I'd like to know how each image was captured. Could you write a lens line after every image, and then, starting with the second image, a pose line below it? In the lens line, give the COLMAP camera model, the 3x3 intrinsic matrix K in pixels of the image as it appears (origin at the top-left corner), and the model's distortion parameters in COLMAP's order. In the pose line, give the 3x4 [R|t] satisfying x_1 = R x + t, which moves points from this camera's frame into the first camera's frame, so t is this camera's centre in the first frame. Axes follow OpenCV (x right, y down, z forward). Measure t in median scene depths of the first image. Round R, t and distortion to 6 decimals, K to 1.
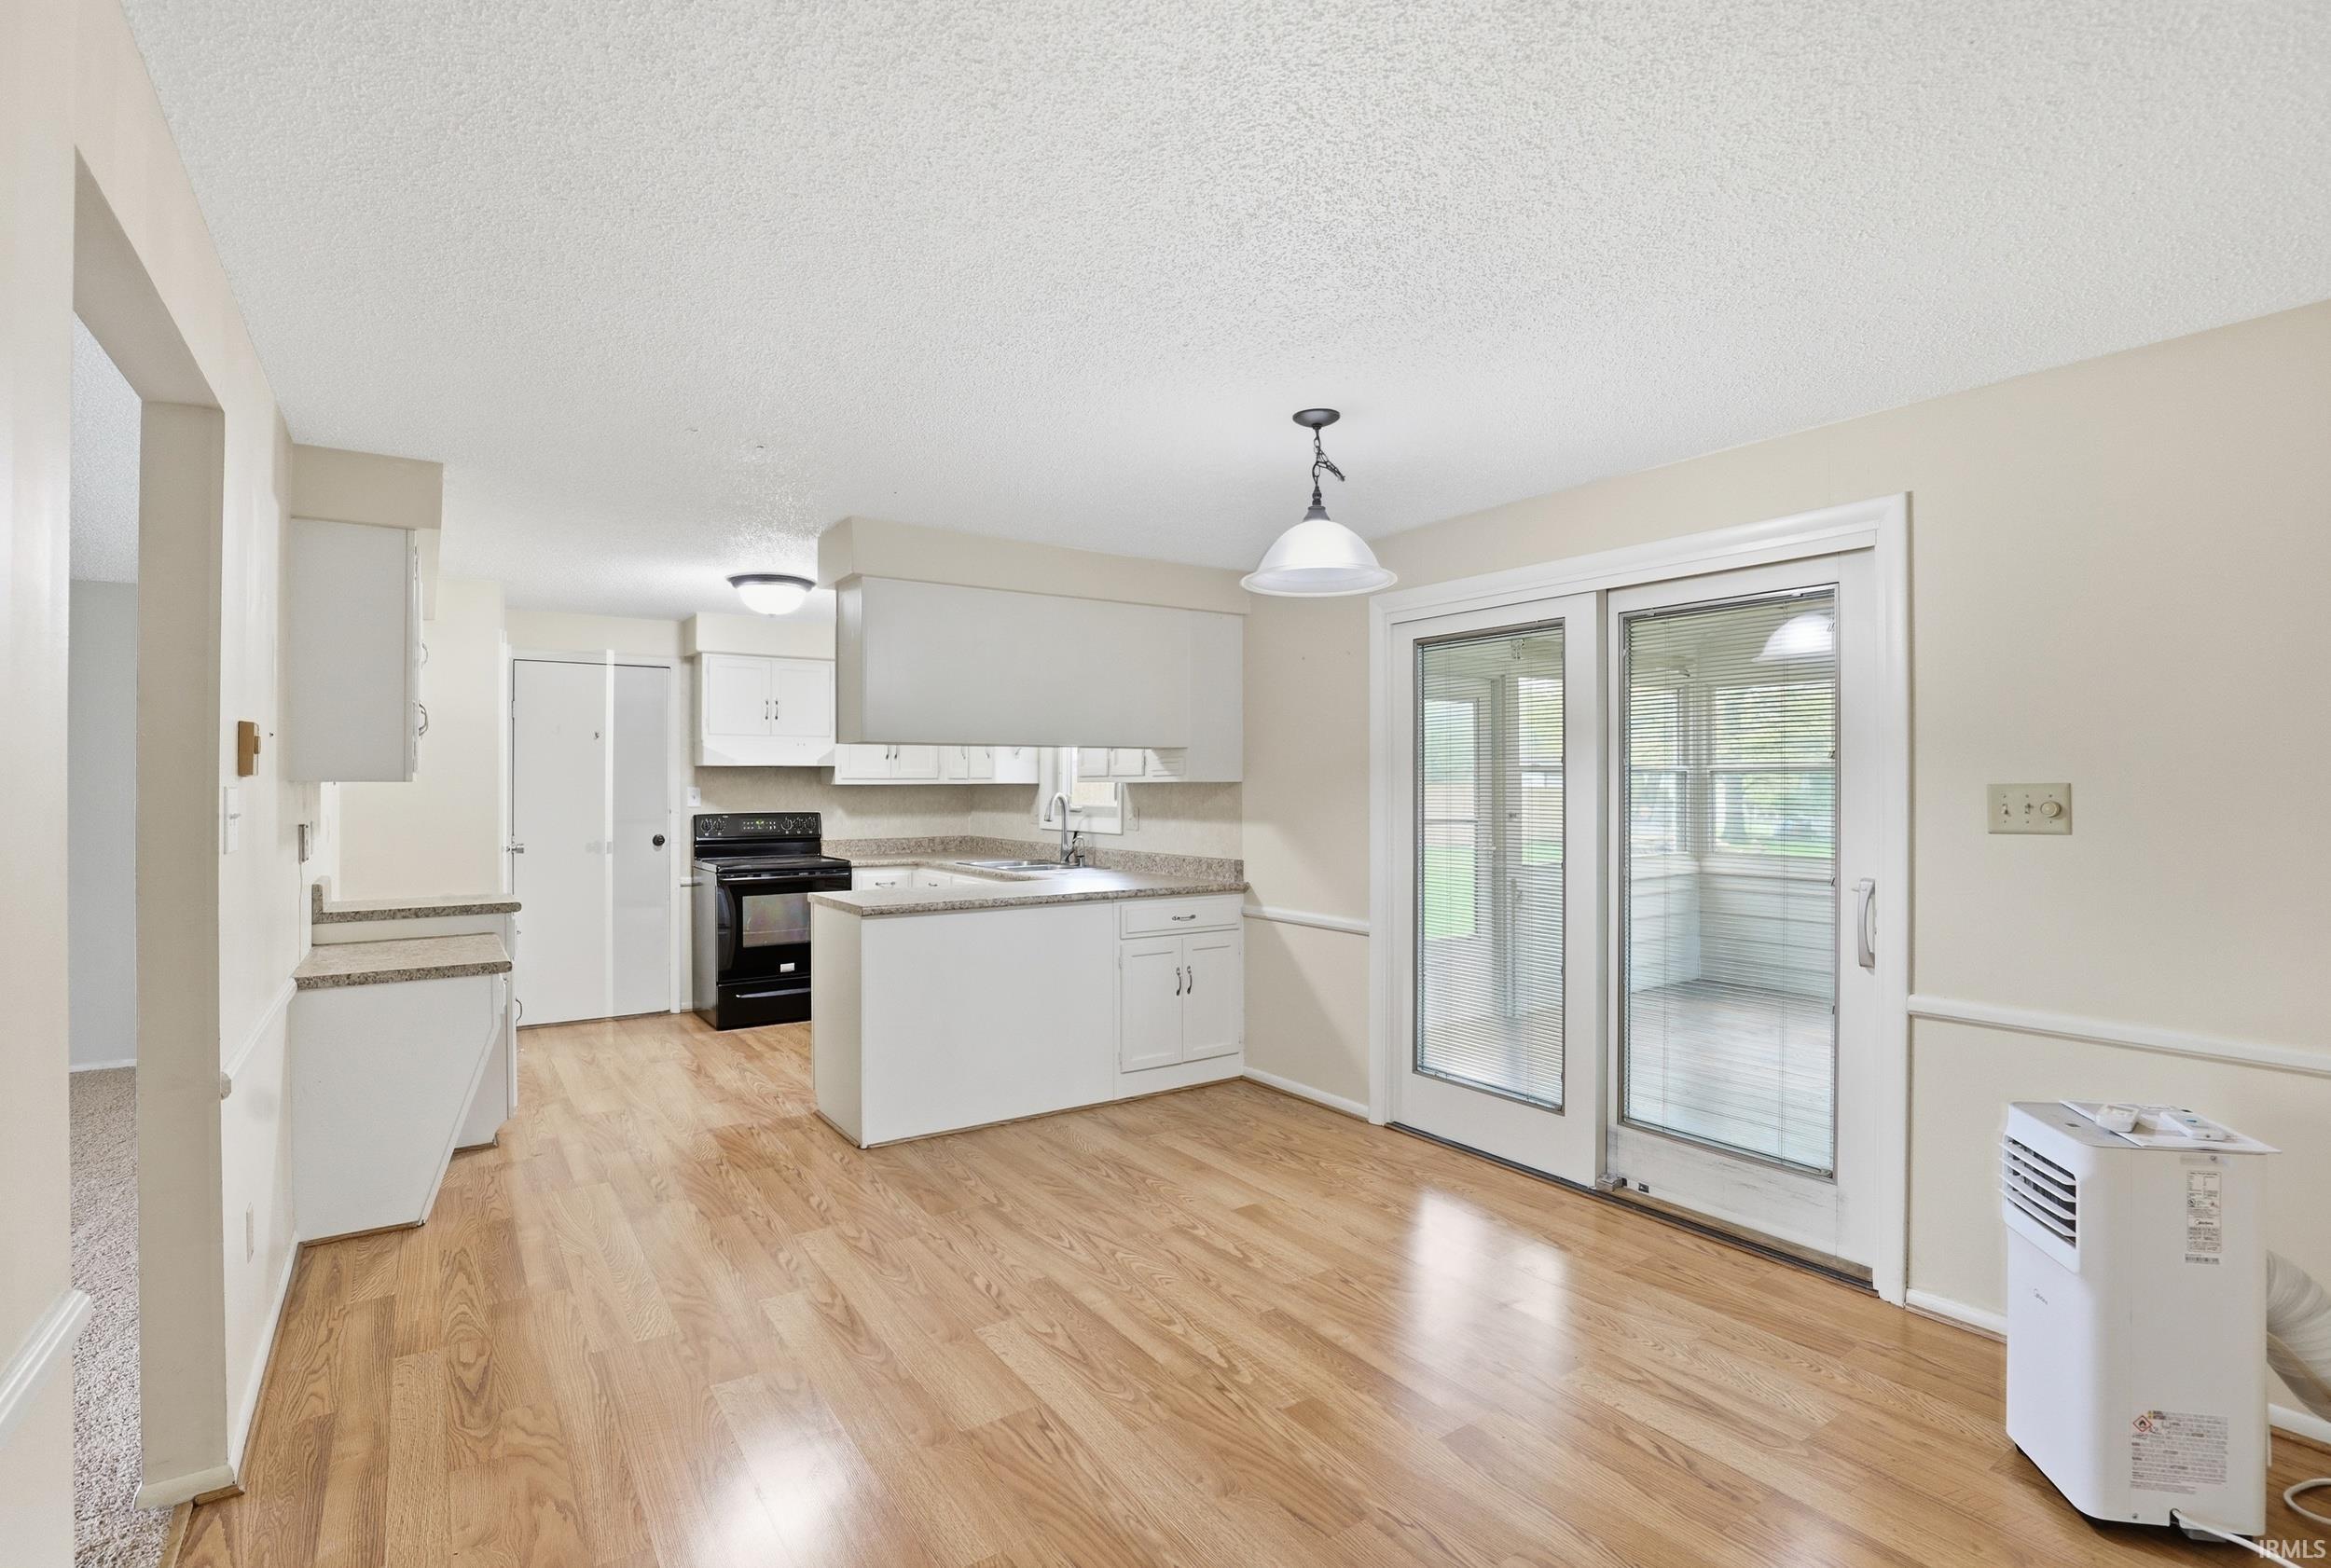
lens RADIAL K [[1100.8, 0, 1158.6], [0, 1100.8, 778.3], [0, 0, 1]] dist [-0.006198, -0.000536]
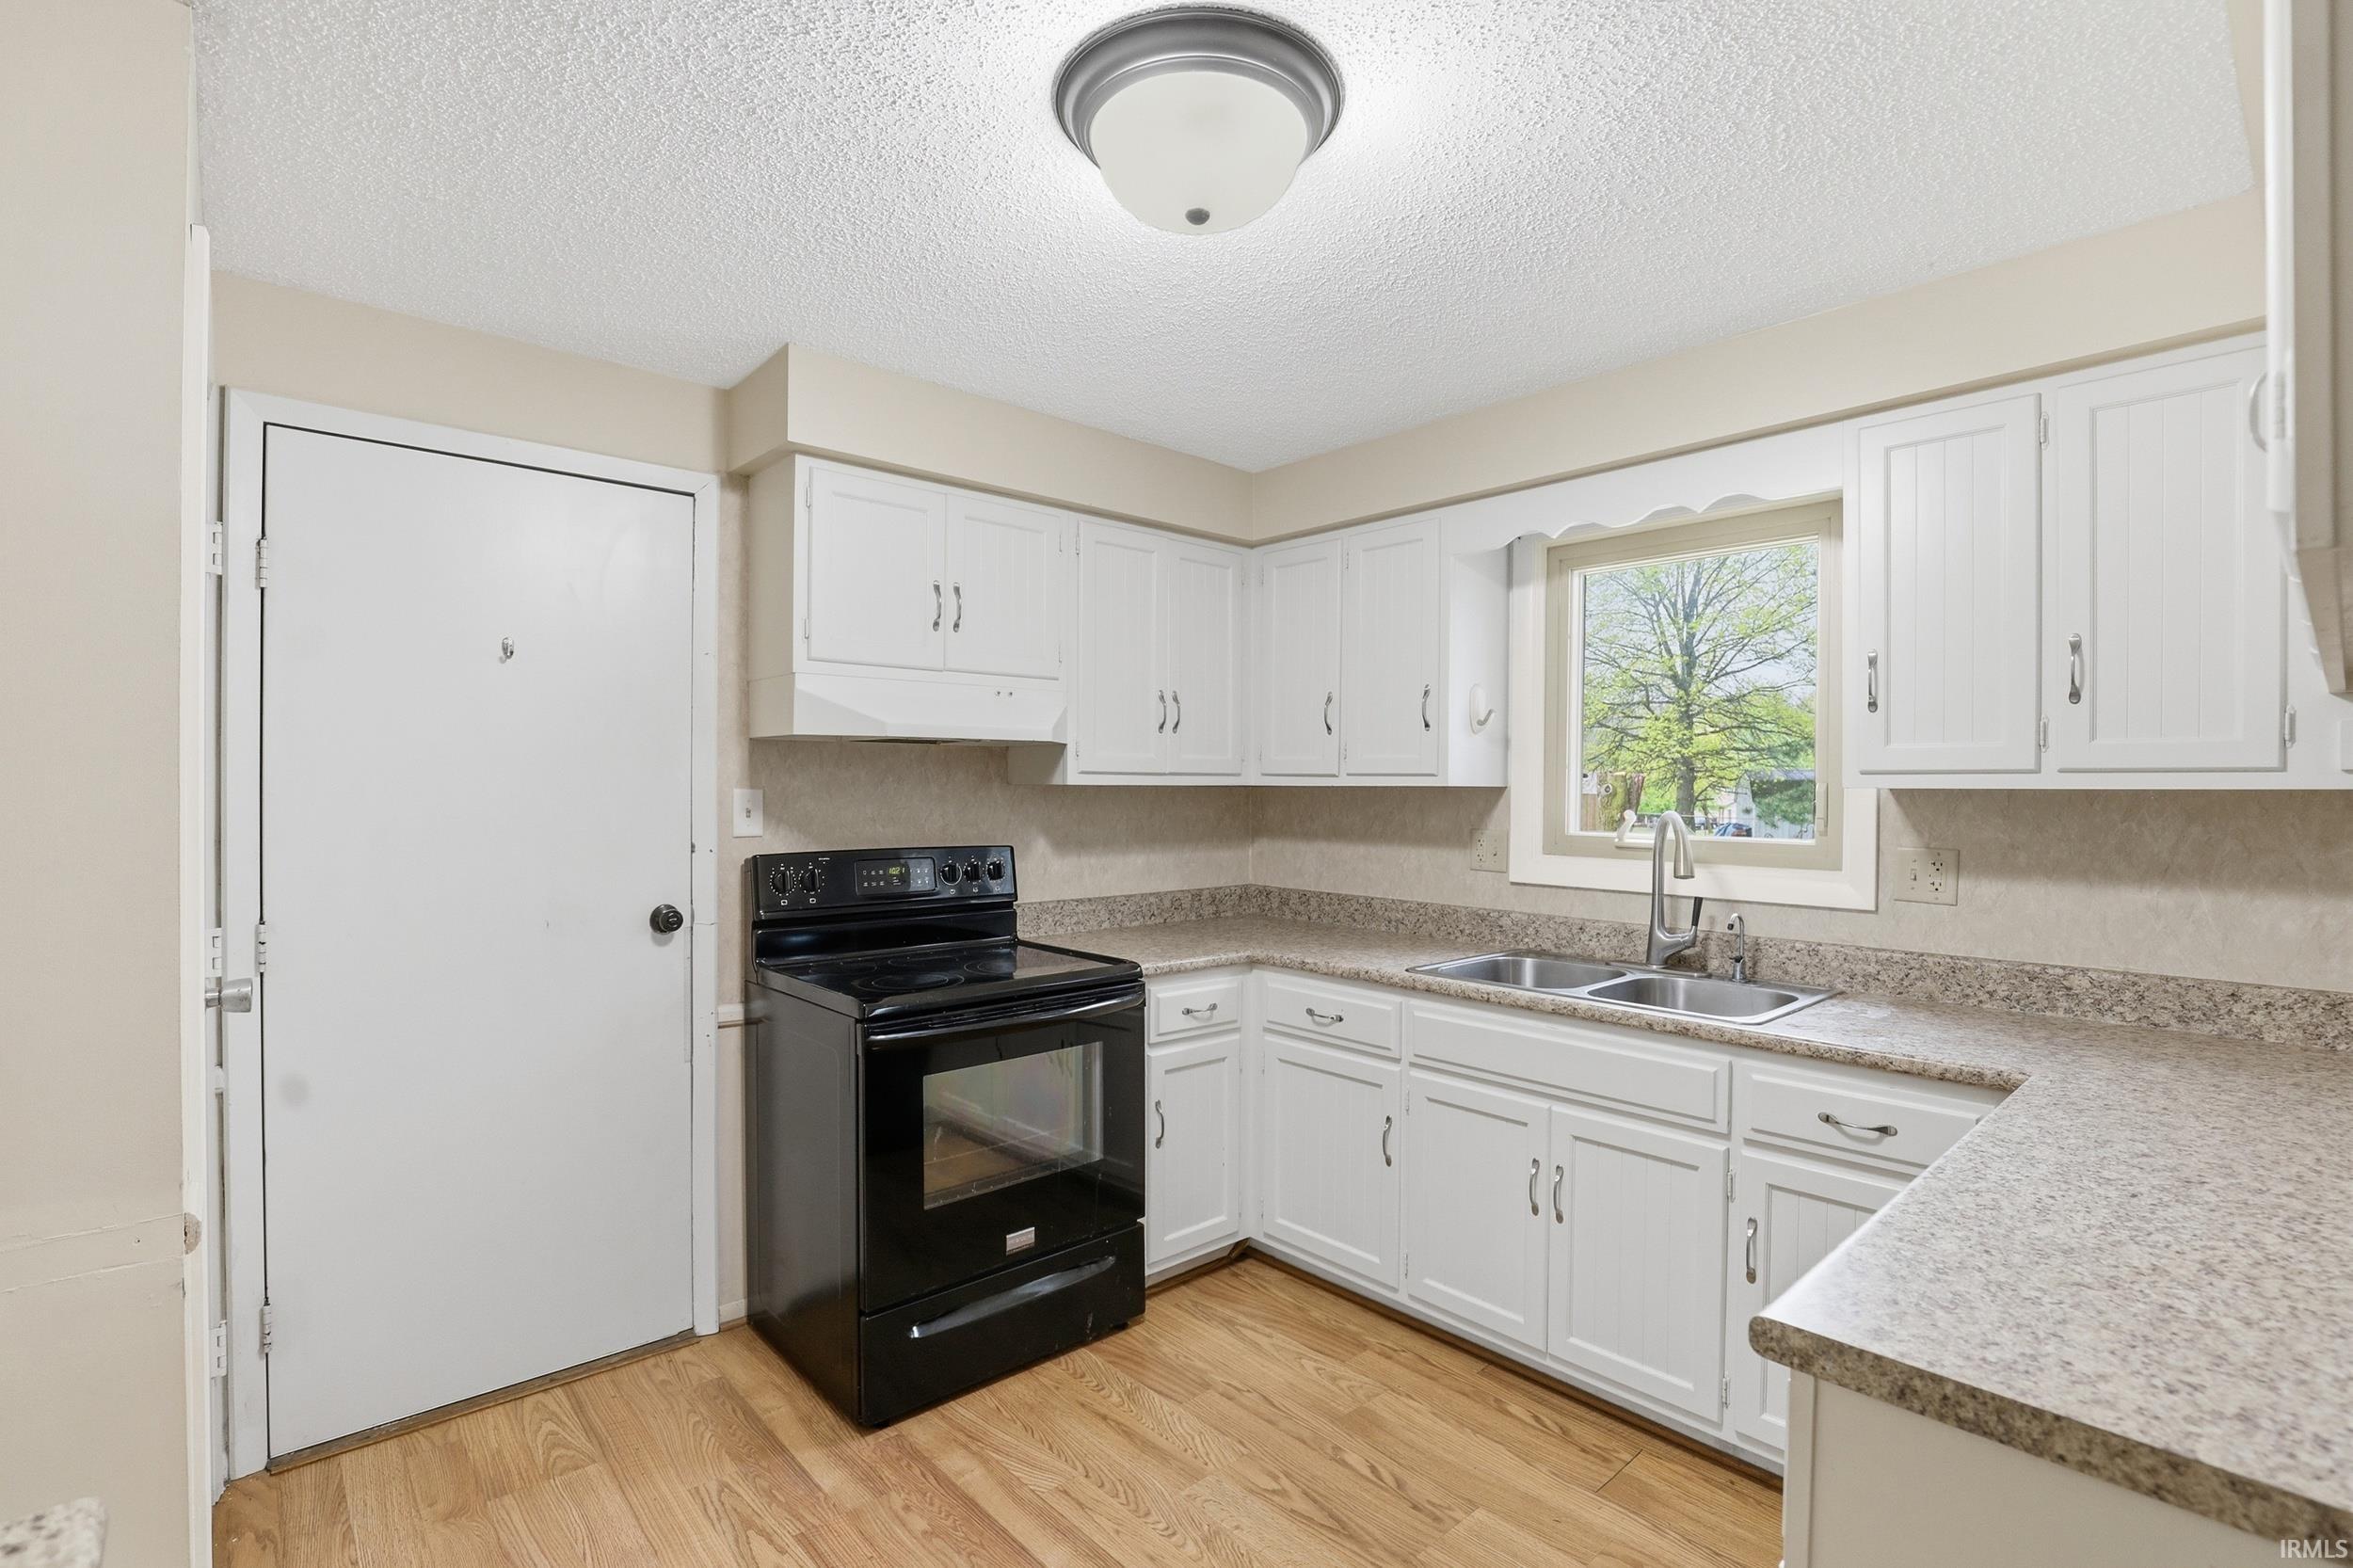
lens RADIAL K [[1089.2, 0, 1191.3], [0, 1089.2, 791.4], [0, 0, 1]] dist [-0.030133, 0.005220]
pose [[0.989591, 0.006114, 0.143782, -0.488429], [-0.008170, 0.999873, 0.013712, 0.002851], [-0.143680, -0.014744, 0.989514, 0.880762]]
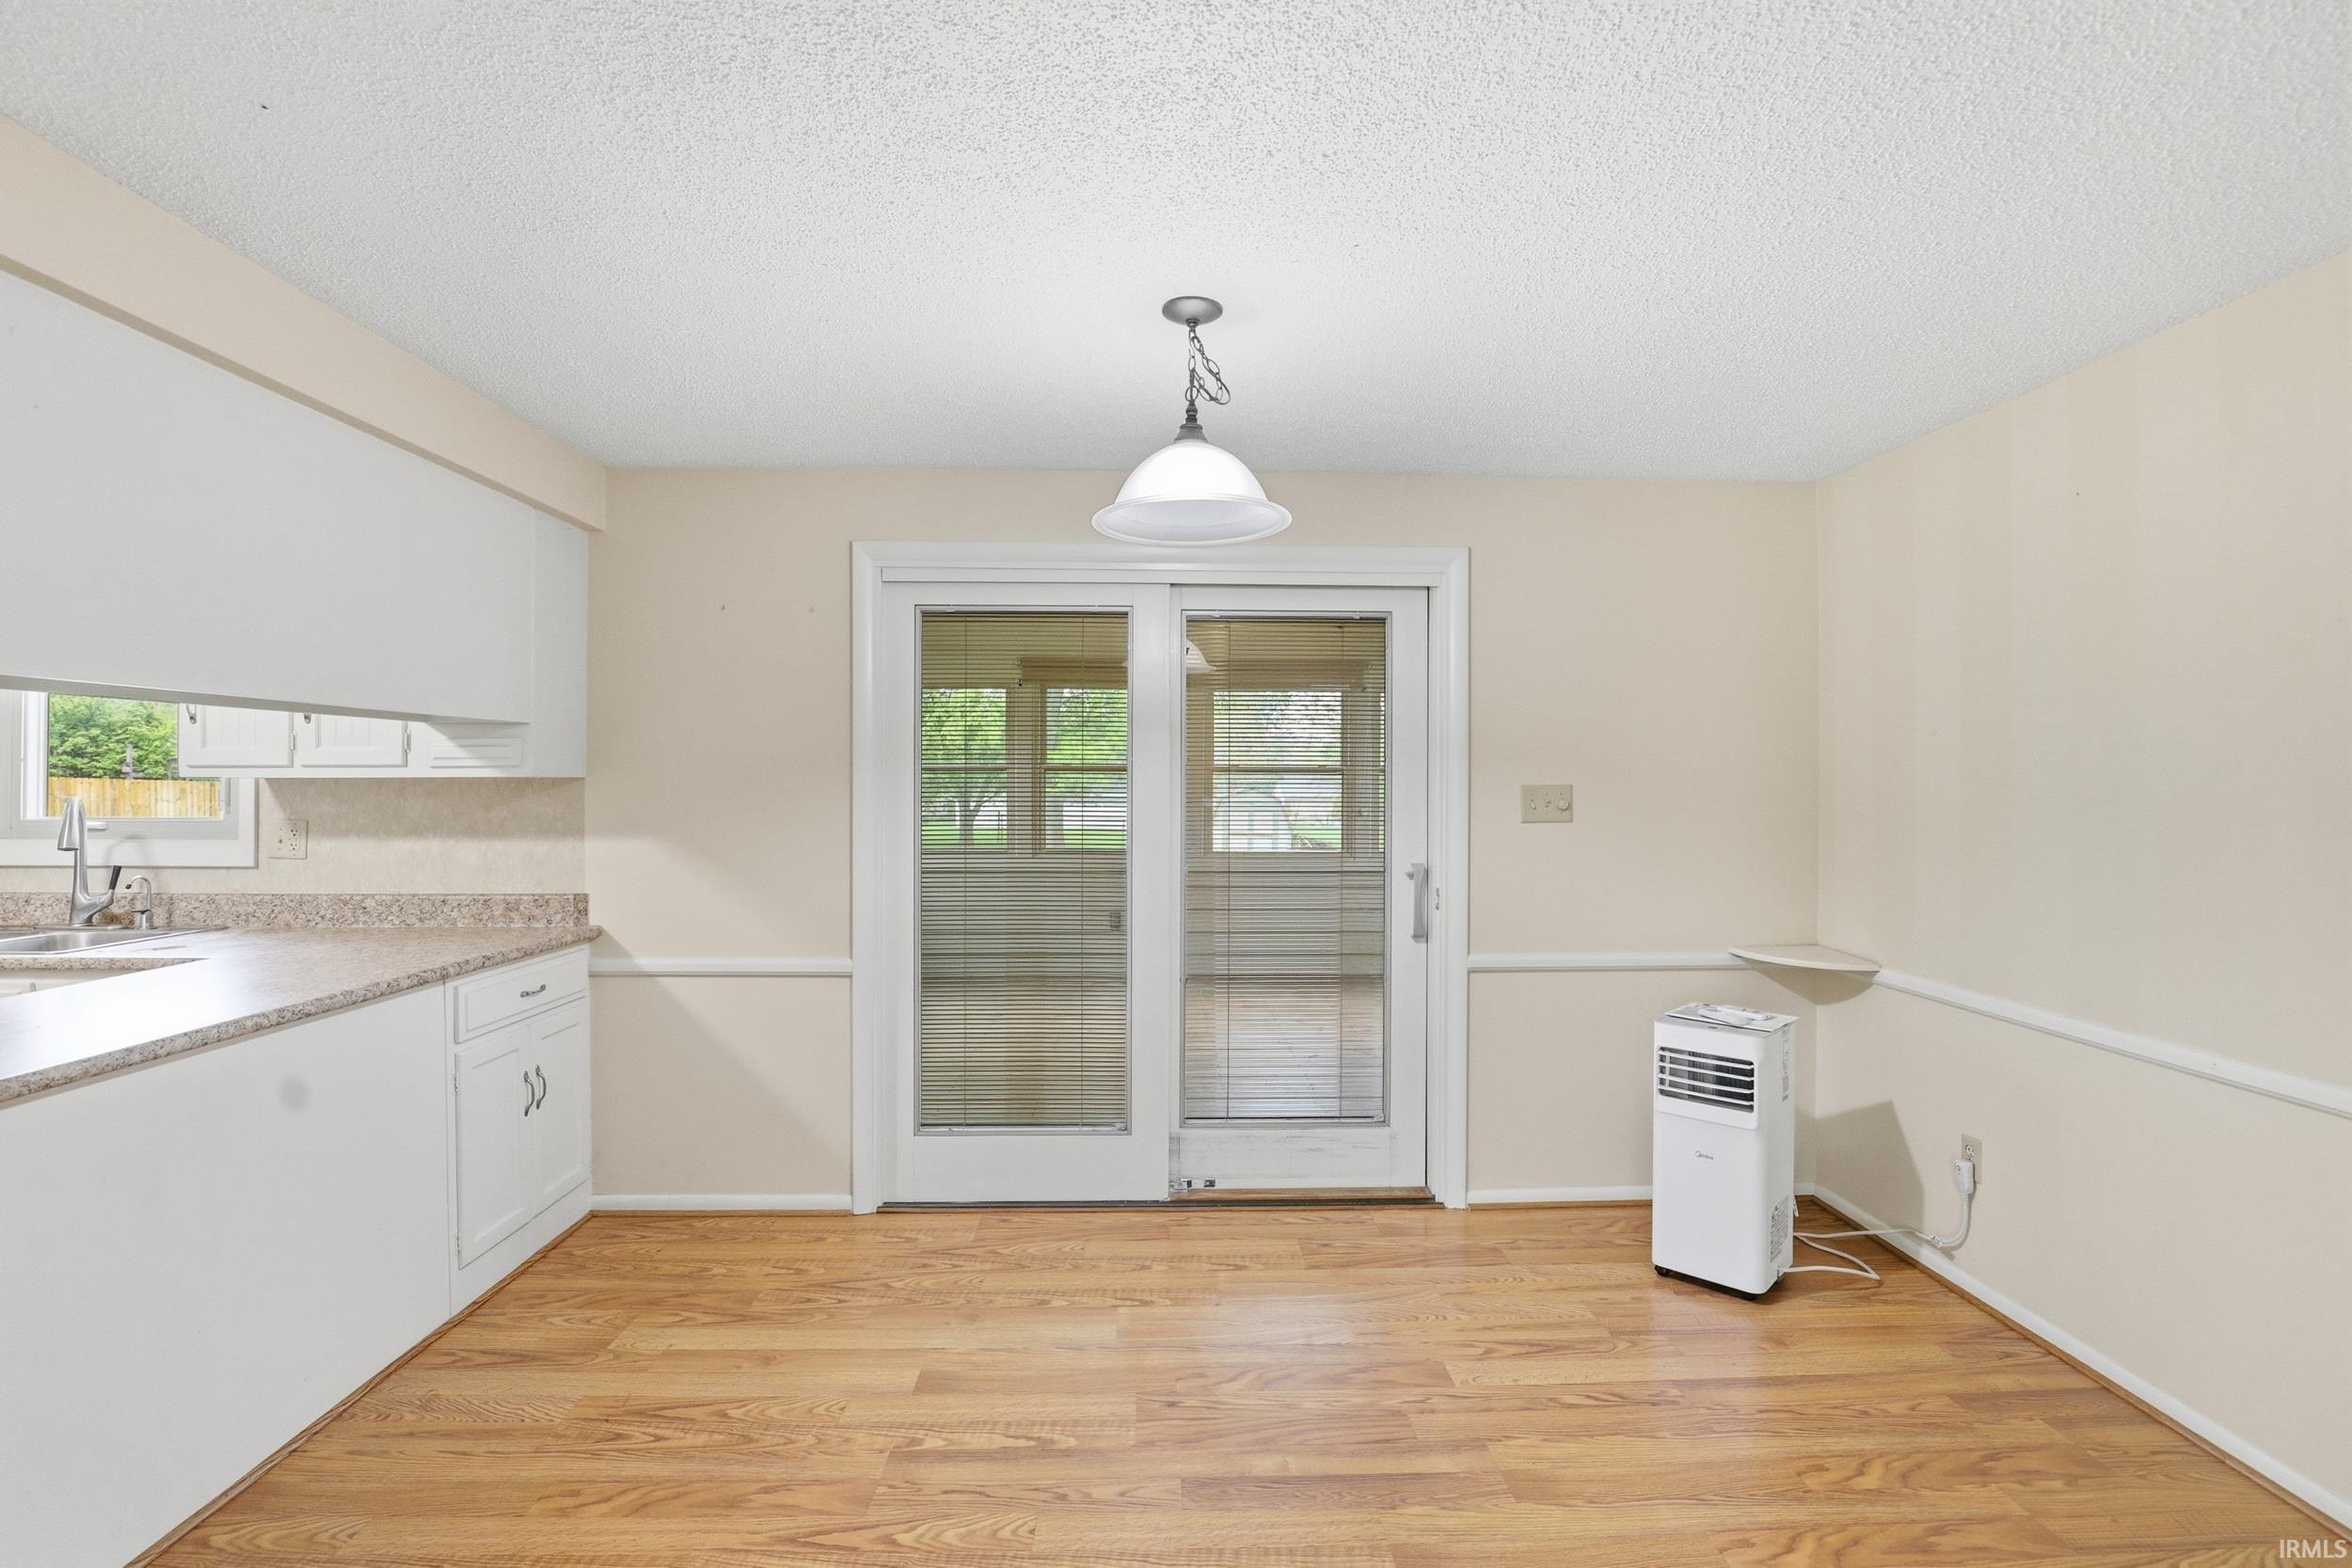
lens RADIAL K [[1088.6, 0, 1182.9], [0, 1088.6, 787.9], [0, 0, 1]] dist [-0.030133, 0.005220]
pose [[0.536354, -0.000841, 0.843993, -0.341522], [-0.009705, 0.999927, 0.007164, 0.001141], [-0.843937, -0.012033, 0.536307, 0.402047]]
